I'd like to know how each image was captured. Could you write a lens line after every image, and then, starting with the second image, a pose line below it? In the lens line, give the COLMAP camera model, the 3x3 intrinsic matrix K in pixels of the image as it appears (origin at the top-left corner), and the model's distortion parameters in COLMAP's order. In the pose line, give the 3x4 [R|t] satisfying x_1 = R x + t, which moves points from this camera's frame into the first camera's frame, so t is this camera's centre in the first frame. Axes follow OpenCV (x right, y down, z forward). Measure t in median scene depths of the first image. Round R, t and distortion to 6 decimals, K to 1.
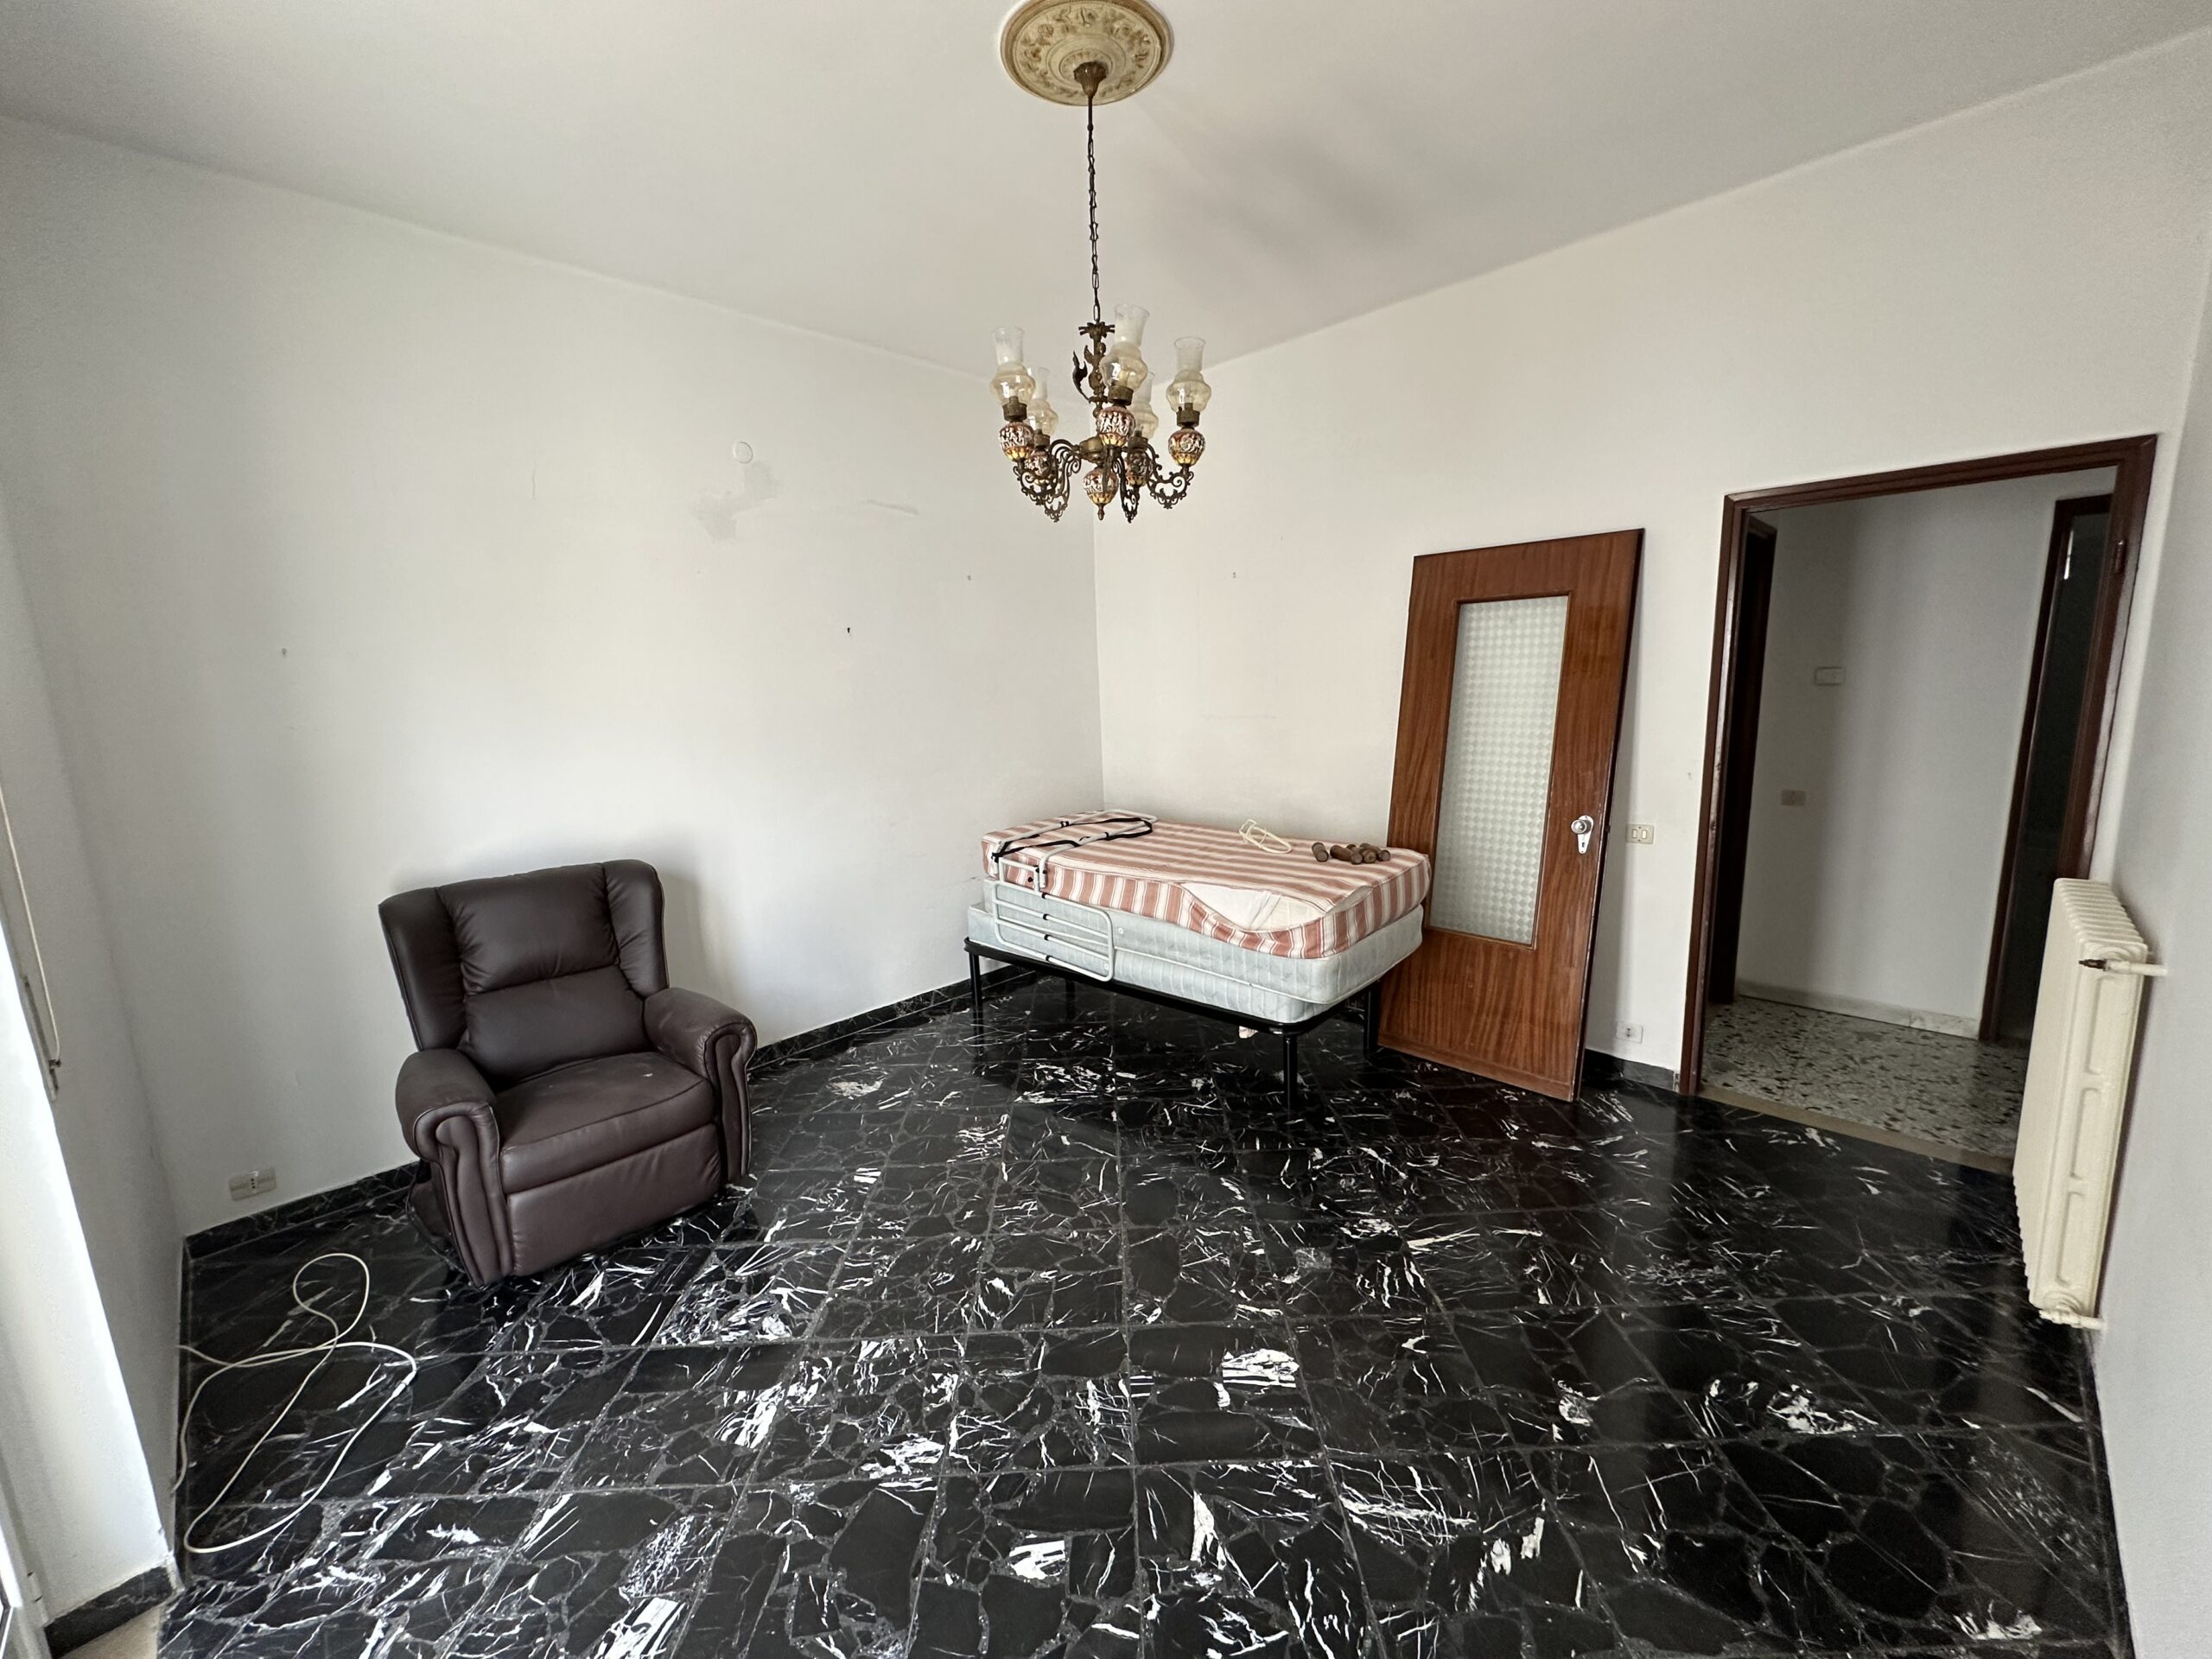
lens RADIAL K [[878.5, 0, 1106.8], [0, 878.5, 824.8], [0, 0, 1]] dist [-0.003206, 0.000724]
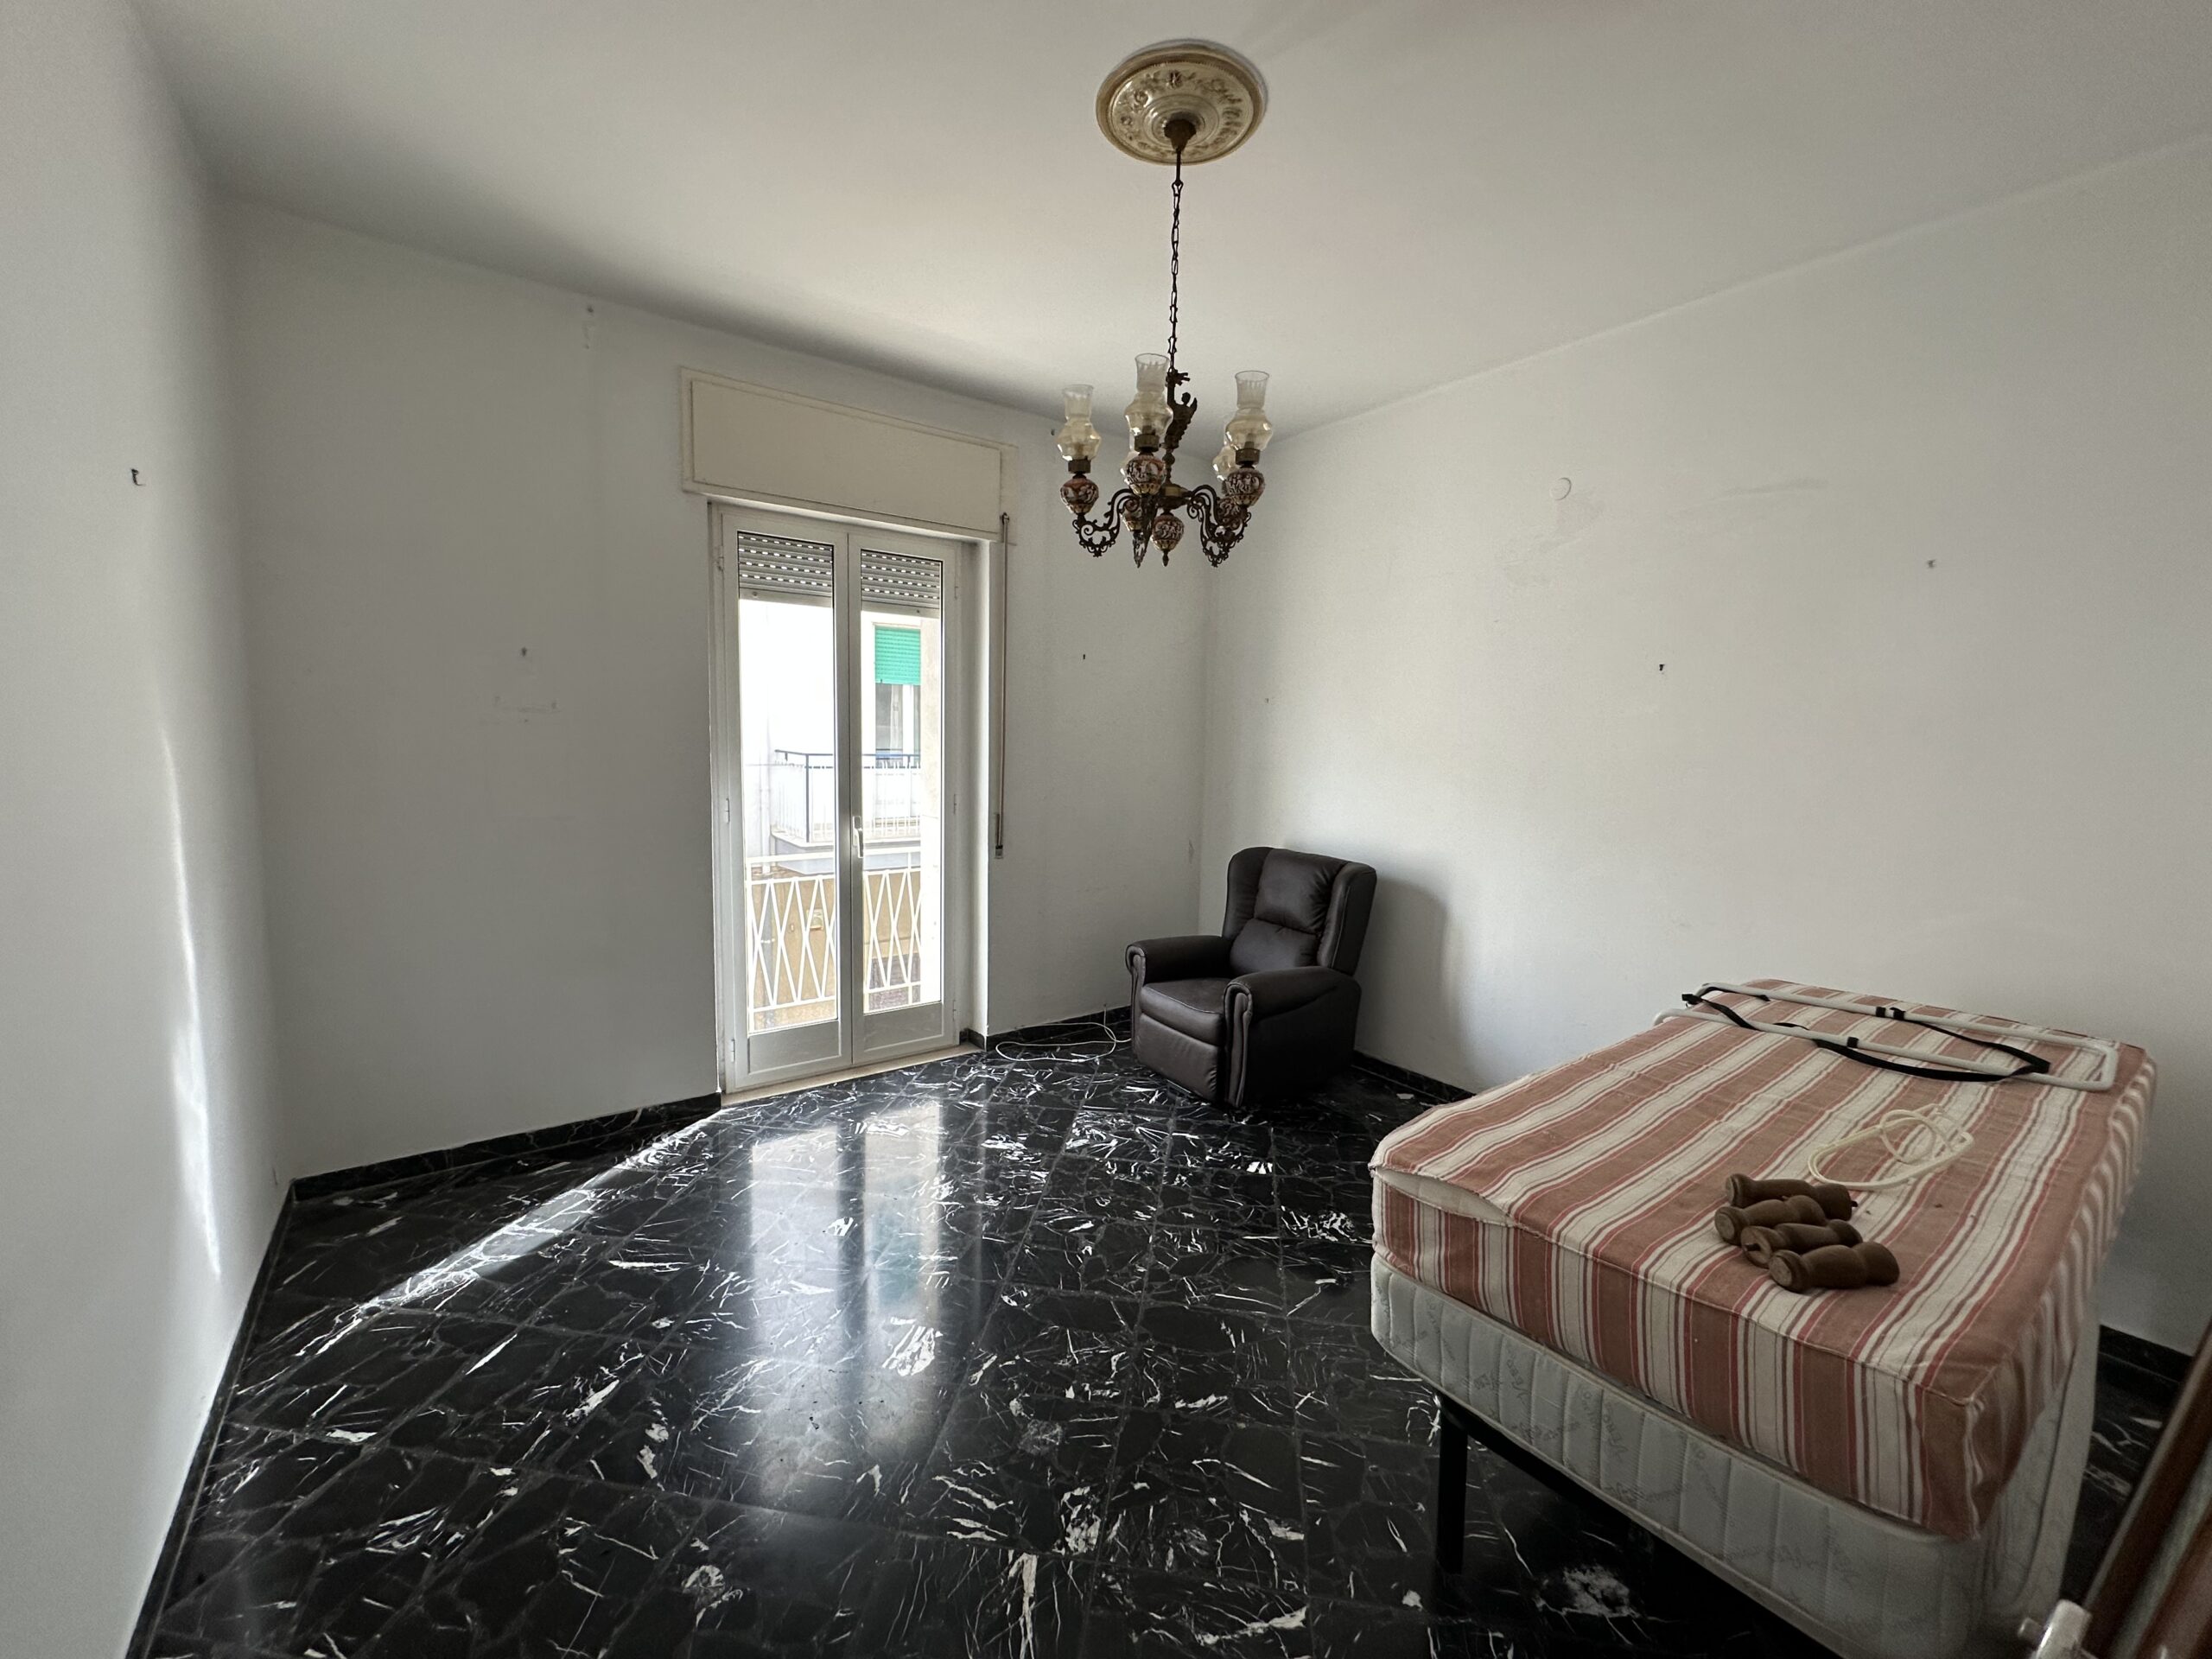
lens RADIAL K [[878.5, 0, 1111.7], [0, 878.5, 826.0], [0, 0, 1]] dist [-0.003206, 0.000724]
pose [[-0.158364, 0.135285, -0.978069, 0.985266], [-0.180258, 0.969961, 0.163350, -0.209492], [0.970787, 0.202173, -0.129221, 1.100520]]
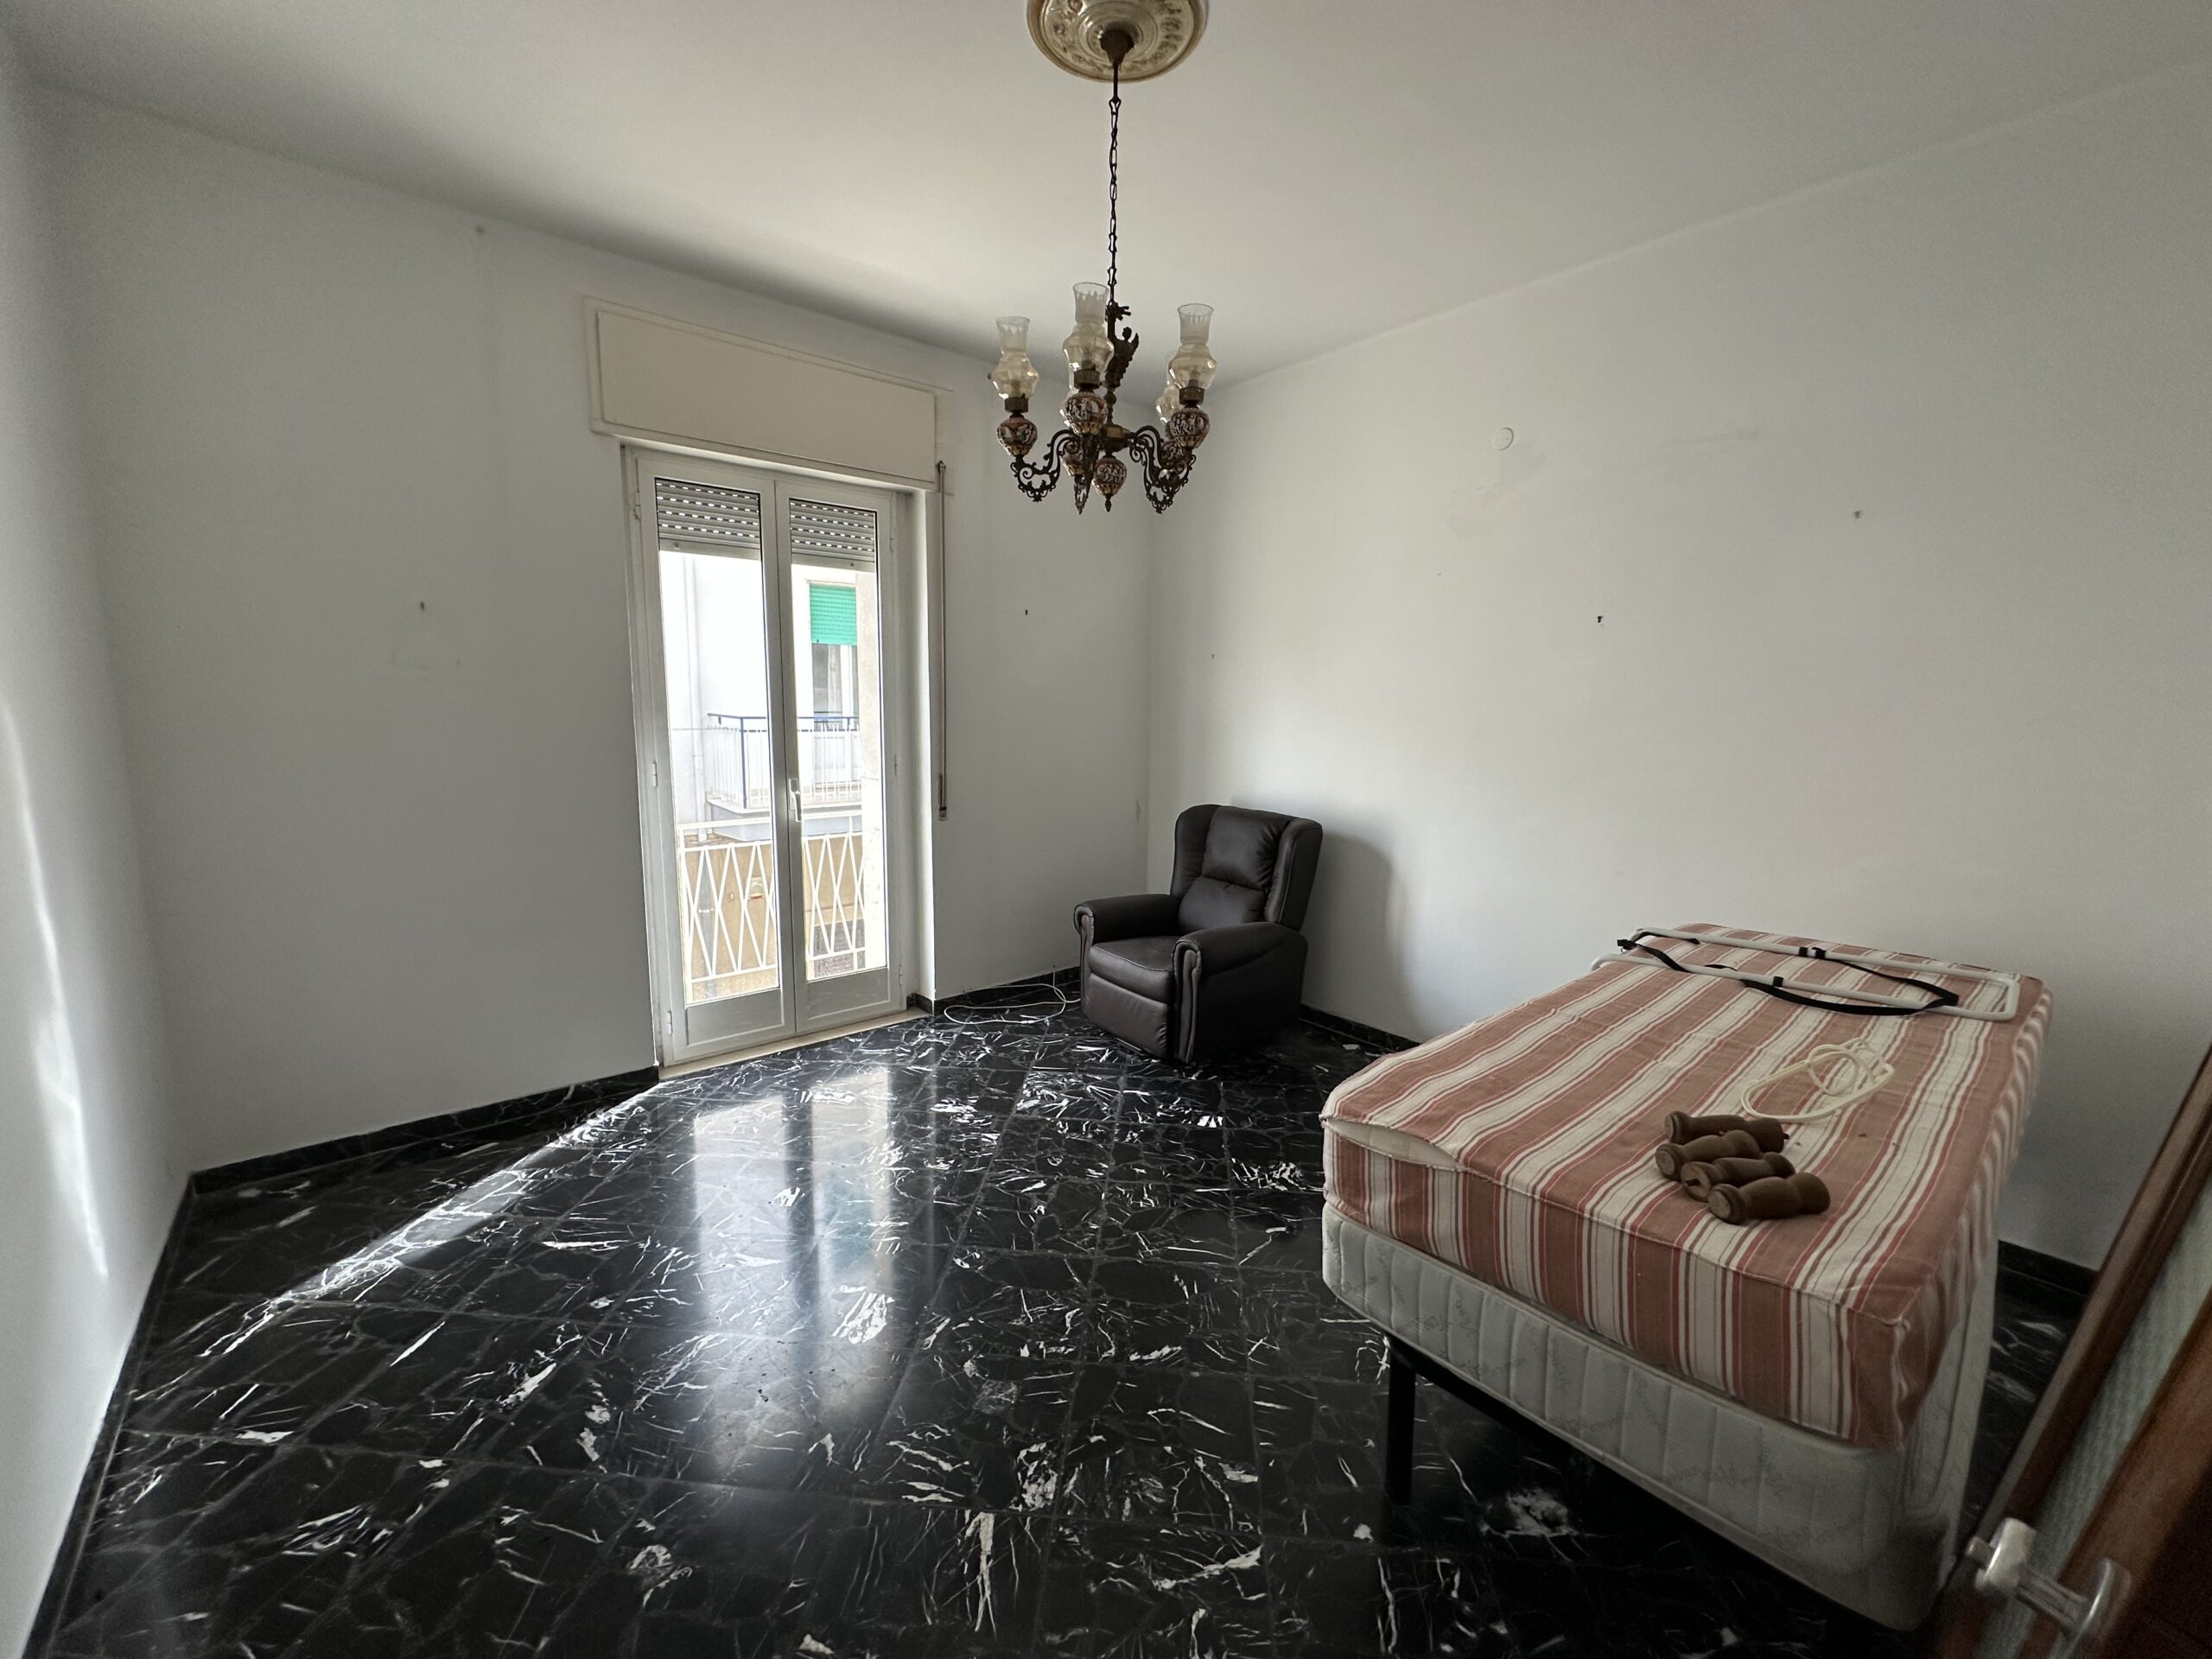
lens RADIAL K [[878.5, 0, 1111.7], [0, 878.5, 823.6], [0, 0, 1]] dist [-0.003206, 0.000724]
pose [[-0.096683, 0.176544, -0.979533, 0.966245], [-0.176065, 0.965590, 0.191409, -0.200228], [0.979619, 0.190967, -0.062272, 1.100388]]
